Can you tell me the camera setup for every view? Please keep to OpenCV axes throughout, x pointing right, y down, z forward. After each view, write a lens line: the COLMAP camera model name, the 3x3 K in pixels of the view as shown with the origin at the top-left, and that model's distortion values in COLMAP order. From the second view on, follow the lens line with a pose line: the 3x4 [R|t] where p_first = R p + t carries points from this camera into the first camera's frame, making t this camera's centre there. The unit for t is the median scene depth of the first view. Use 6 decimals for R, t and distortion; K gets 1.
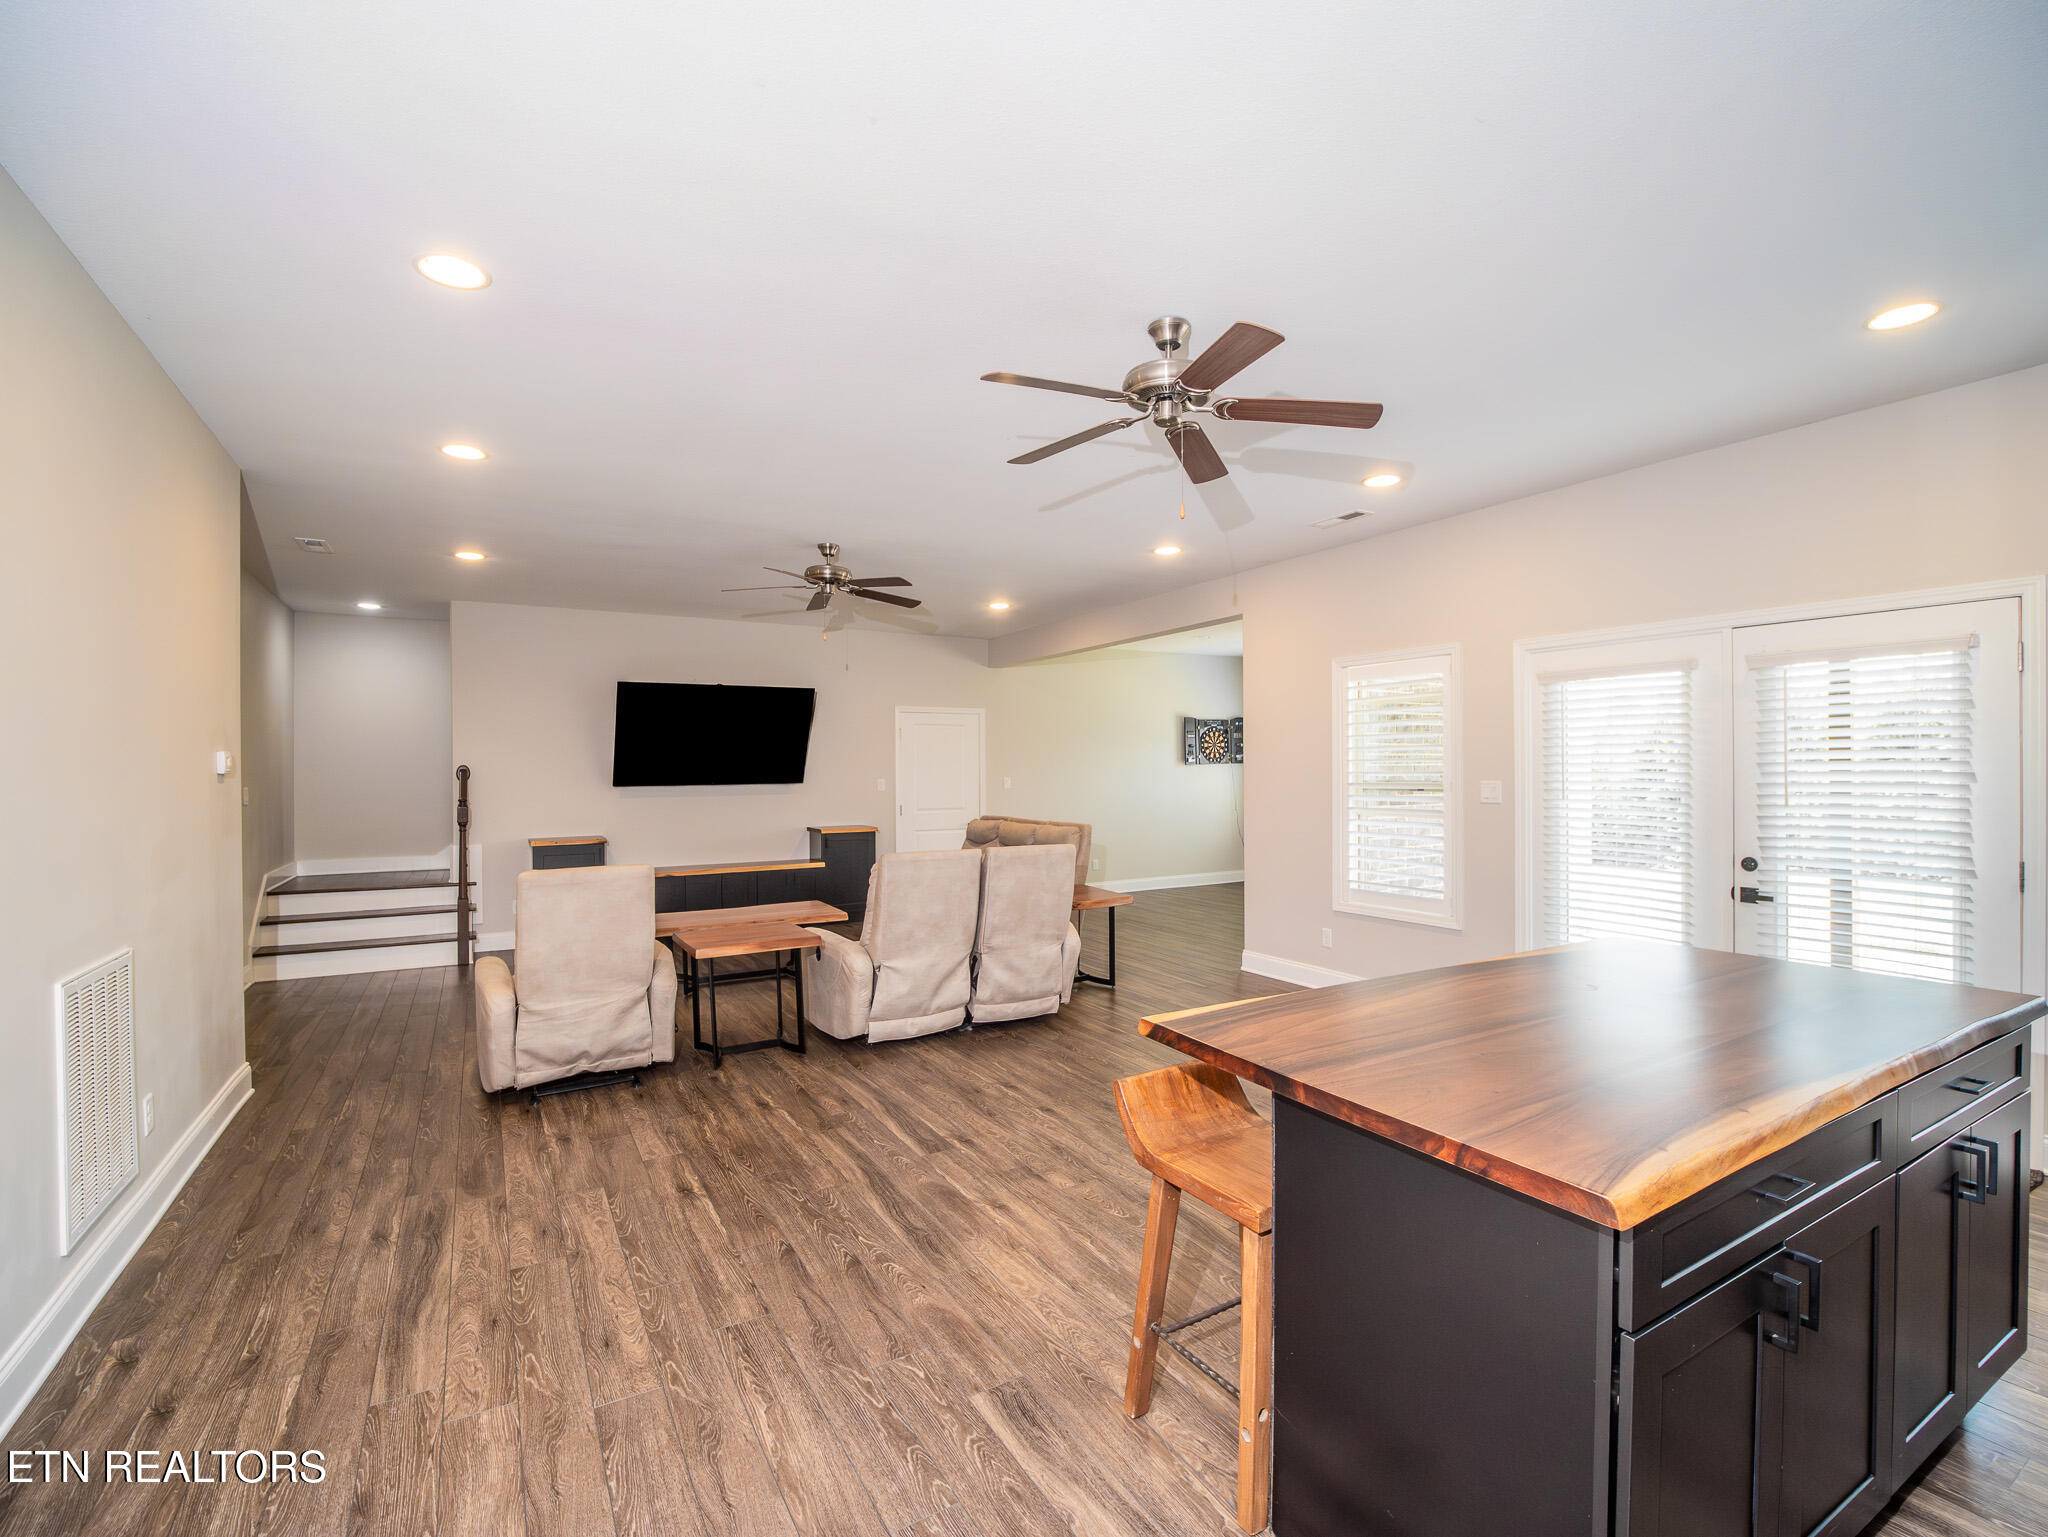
lens RADIAL K [[924.1, 0, 1024.0], [0, 924.1, 768.5], [0, 0, 1]] dist [-0.001032, -0.000044]
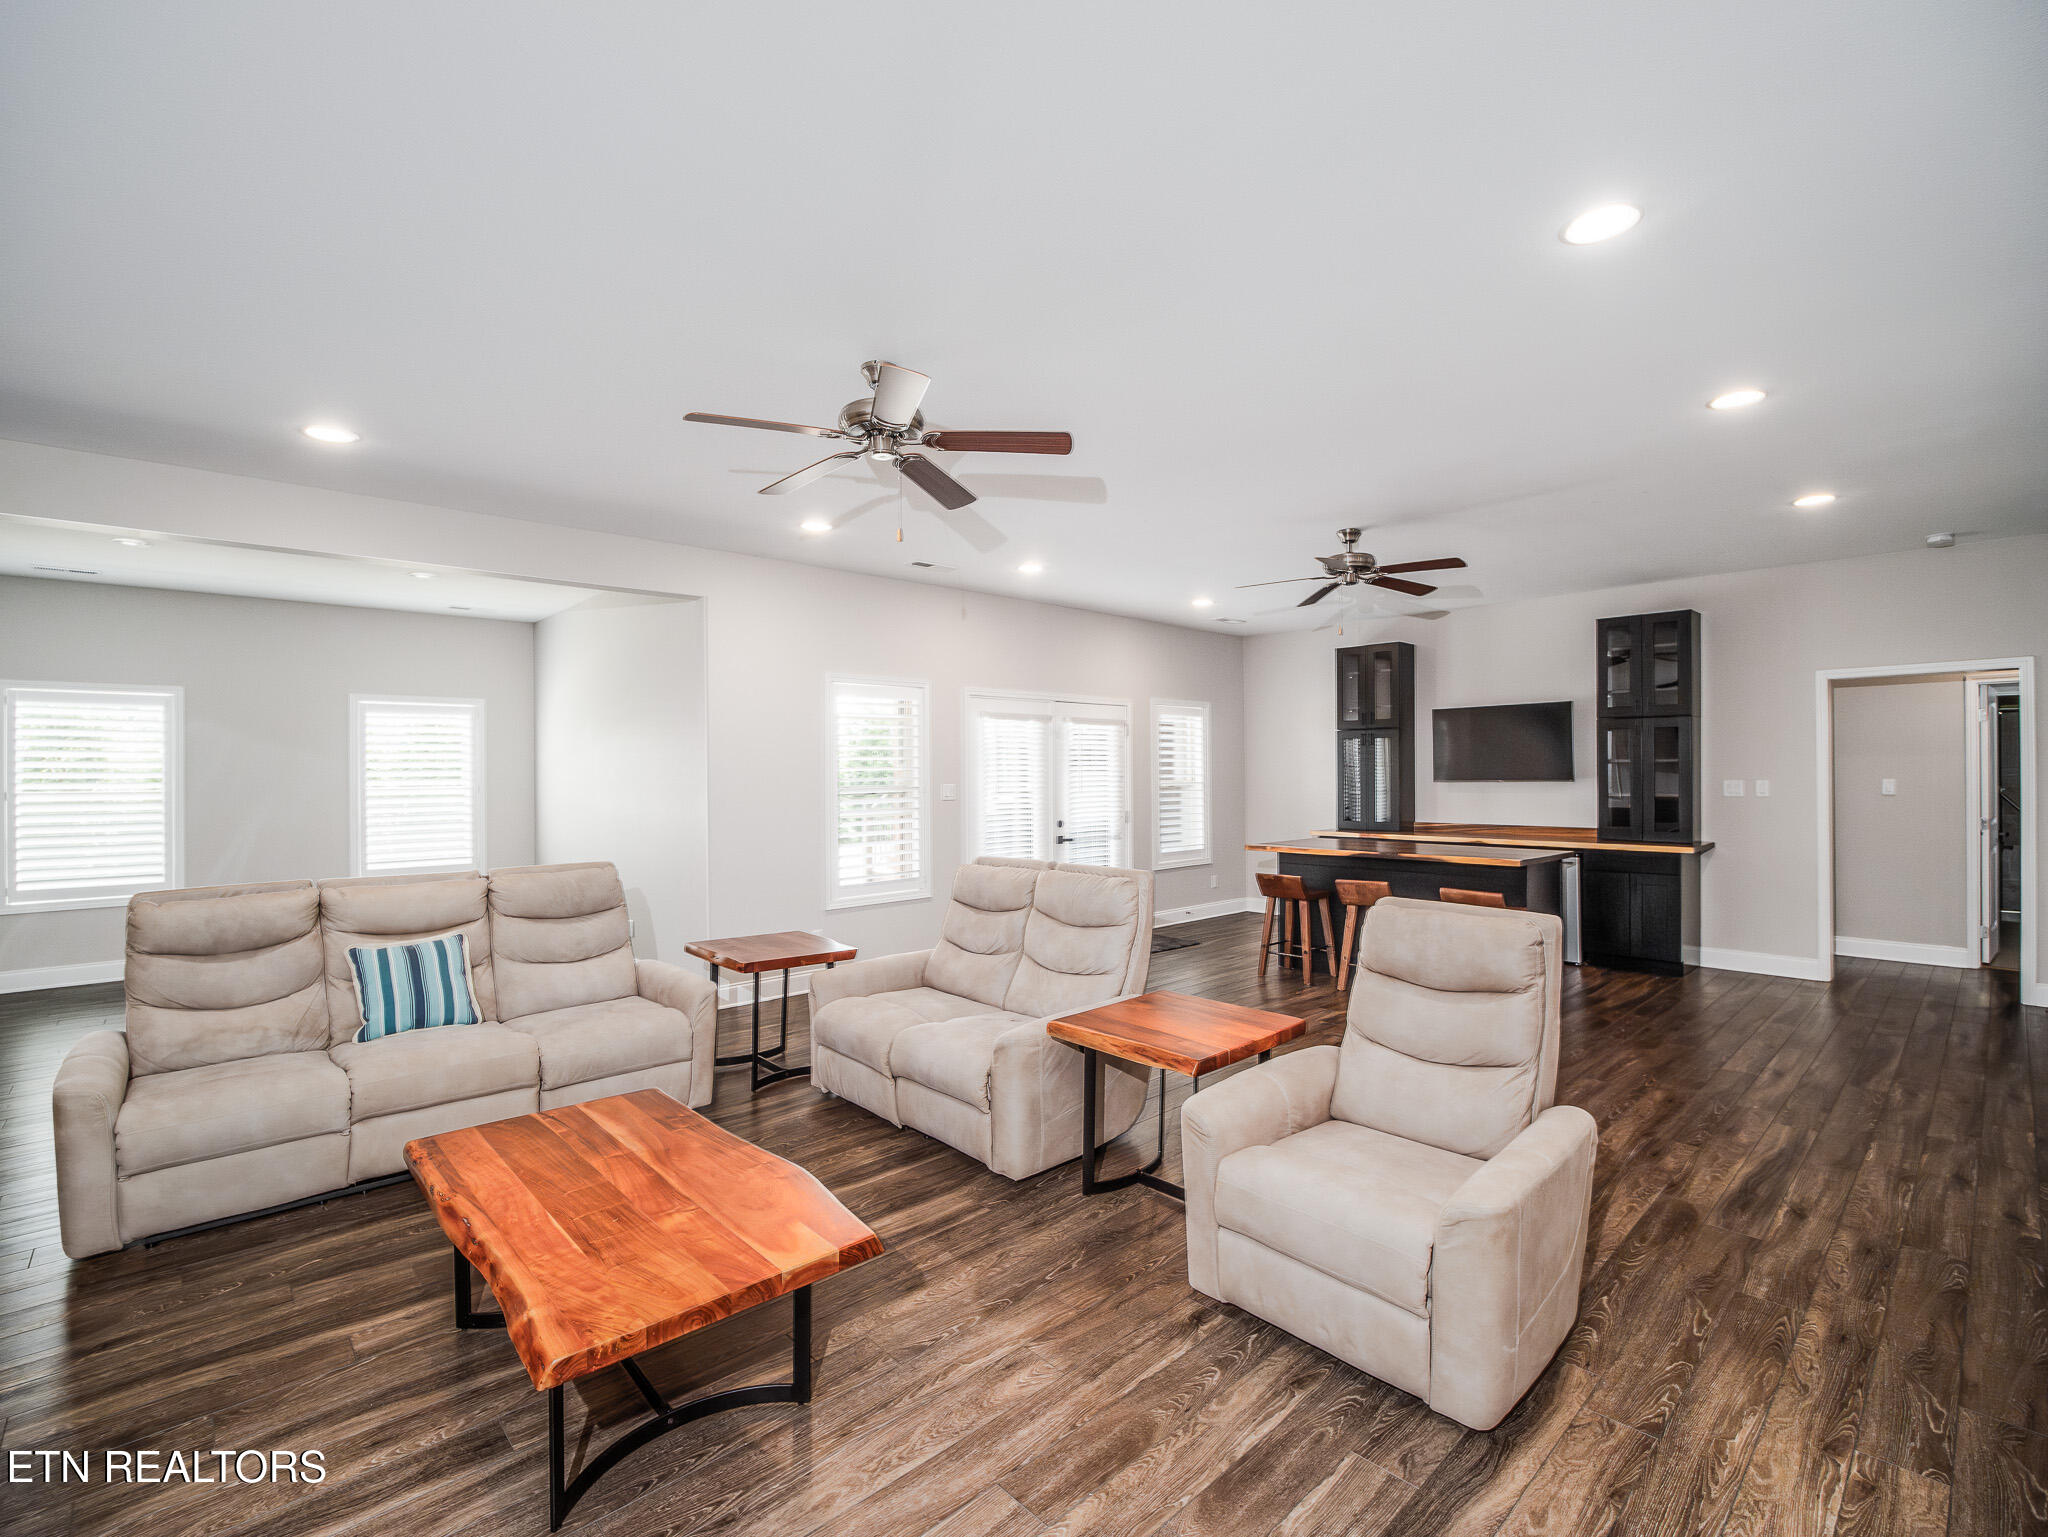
lens RADIAL K [[924.1, 0, 1024.0], [0, 924.1, 768.5], [0, 0, 1]] dist [-0.001032, -0.000044]
pose [[-0.215367, 0.012198, 0.976457, -1.359682], [0.011062, 0.999888, -0.010051, 0.006525], [-0.976471, 0.008637, -0.215477, 1.839345]]
